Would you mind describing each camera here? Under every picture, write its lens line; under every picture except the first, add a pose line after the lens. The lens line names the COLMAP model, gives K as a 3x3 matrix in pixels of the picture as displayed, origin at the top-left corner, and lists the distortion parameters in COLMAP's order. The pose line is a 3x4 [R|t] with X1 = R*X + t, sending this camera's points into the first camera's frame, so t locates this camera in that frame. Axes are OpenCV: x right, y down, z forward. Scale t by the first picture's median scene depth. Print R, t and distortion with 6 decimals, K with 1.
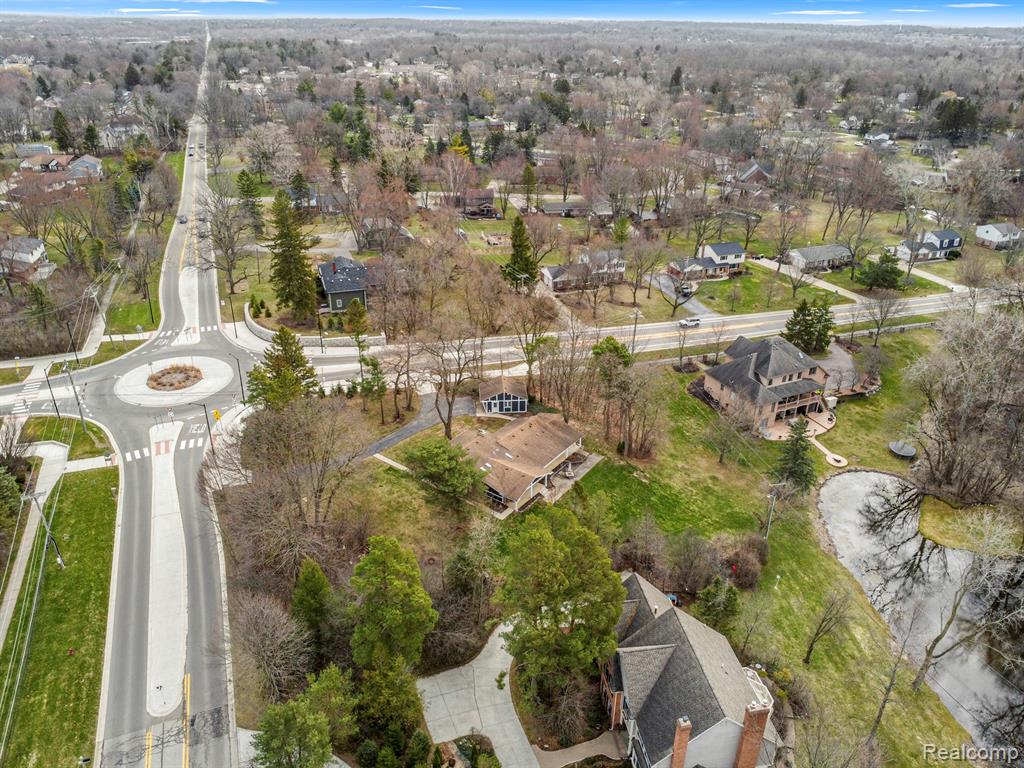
lens RADIAL K [[749.3, 0, 509.8], [0, 749.3, 377.4], [0, 0, 1]] dist [-0.033937, 0.006525]
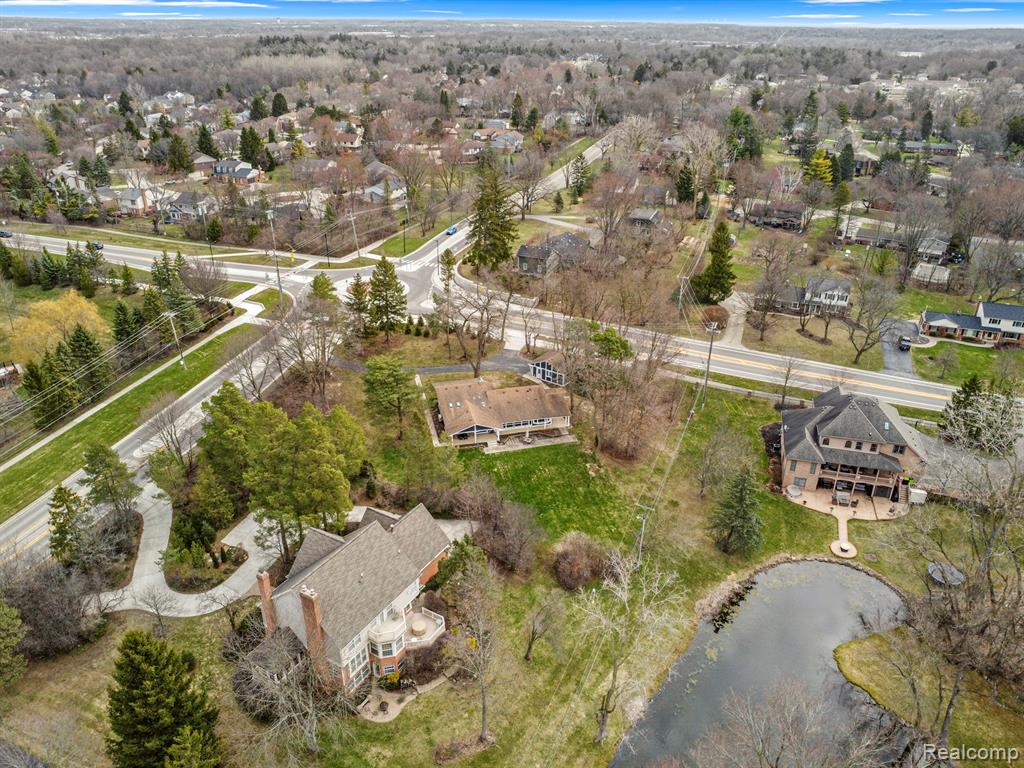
lens RADIAL K [[749.3, 0, 509.8], [0, 749.3, 377.4], [0, 0, 1]] dist [-0.033937, 0.006525]
pose [[0.767374, 0.279349, -0.577149, 0.534935], [-0.284819, 0.954937, 0.083511, -0.030808], [0.574470, 0.100299, 0.812357, 0.093225]]
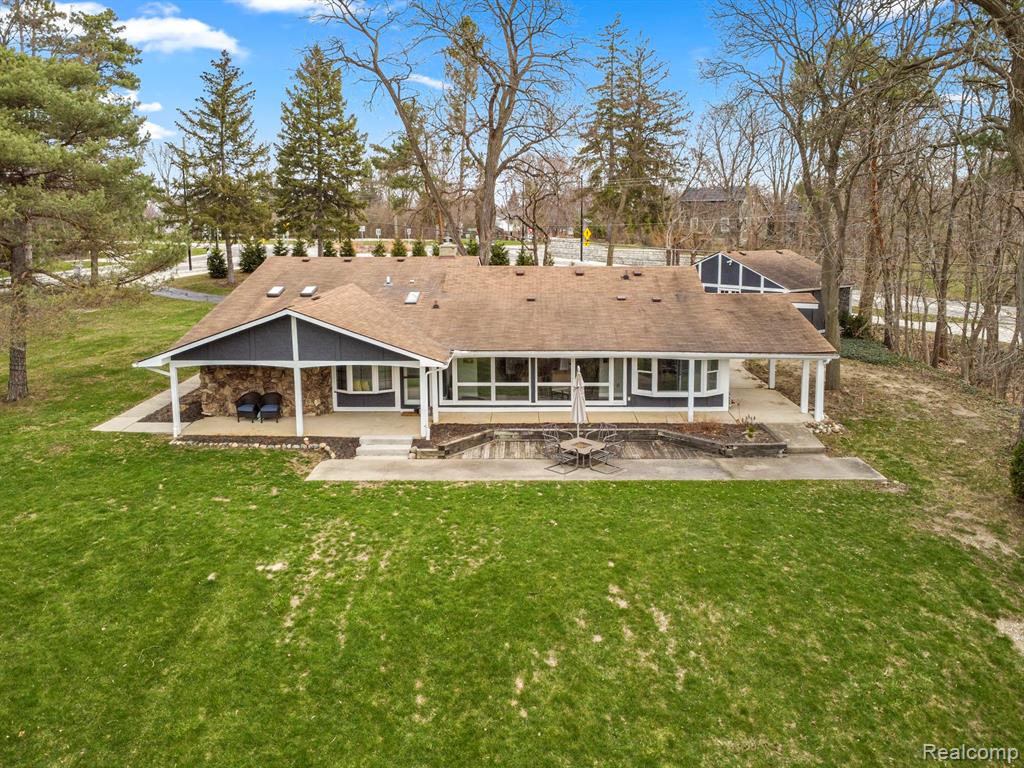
lens RADIAL K [[749.3, 0, 509.8], [0, 749.3, 377.4], [0, 0, 1]] dist [-0.033937, 0.006525]
pose [[0.571620, 0.151417, -0.806427, 0.178338], [-0.359208, 0.929820, -0.080032, 0.110672], [0.737713, 0.335423, 0.585893, 0.719888]]
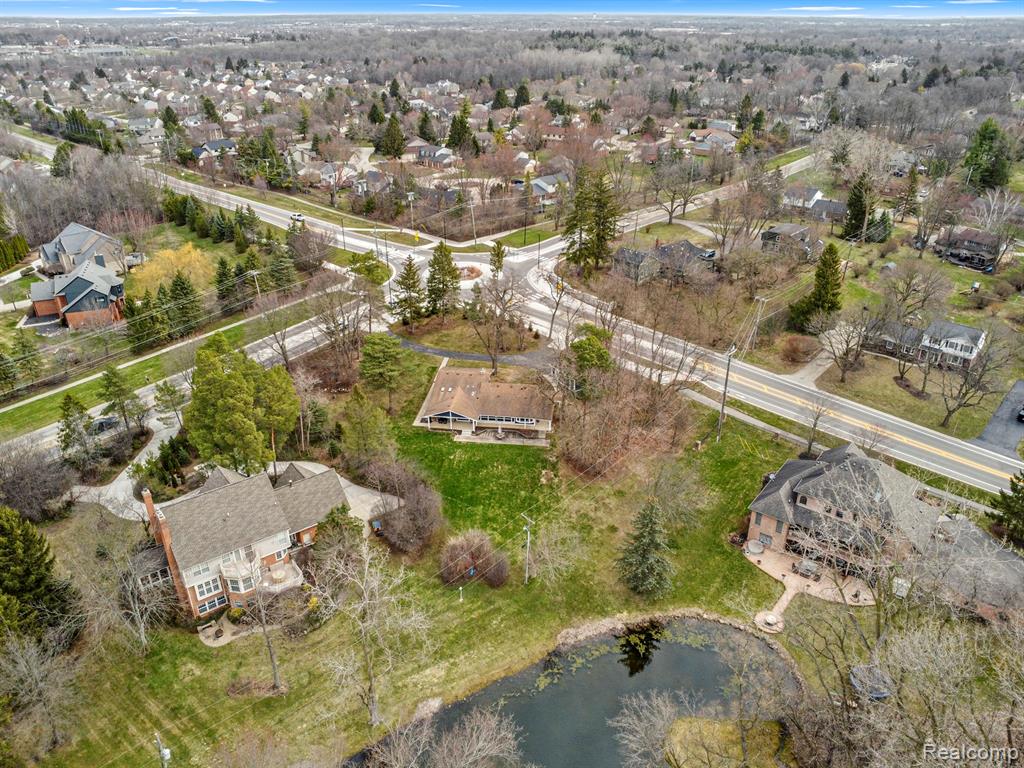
lens RADIAL K [[749.3, 0, 509.8], [0, 749.3, 377.4], [0, 0, 1]] dist [-0.033937, 0.006525]
pose [[0.471186, 0.385266, -0.793445, 0.741874], [-0.388017, 0.898382, 0.205796, -0.140442], [0.792103, 0.210902, 0.572795, 0.315841]]
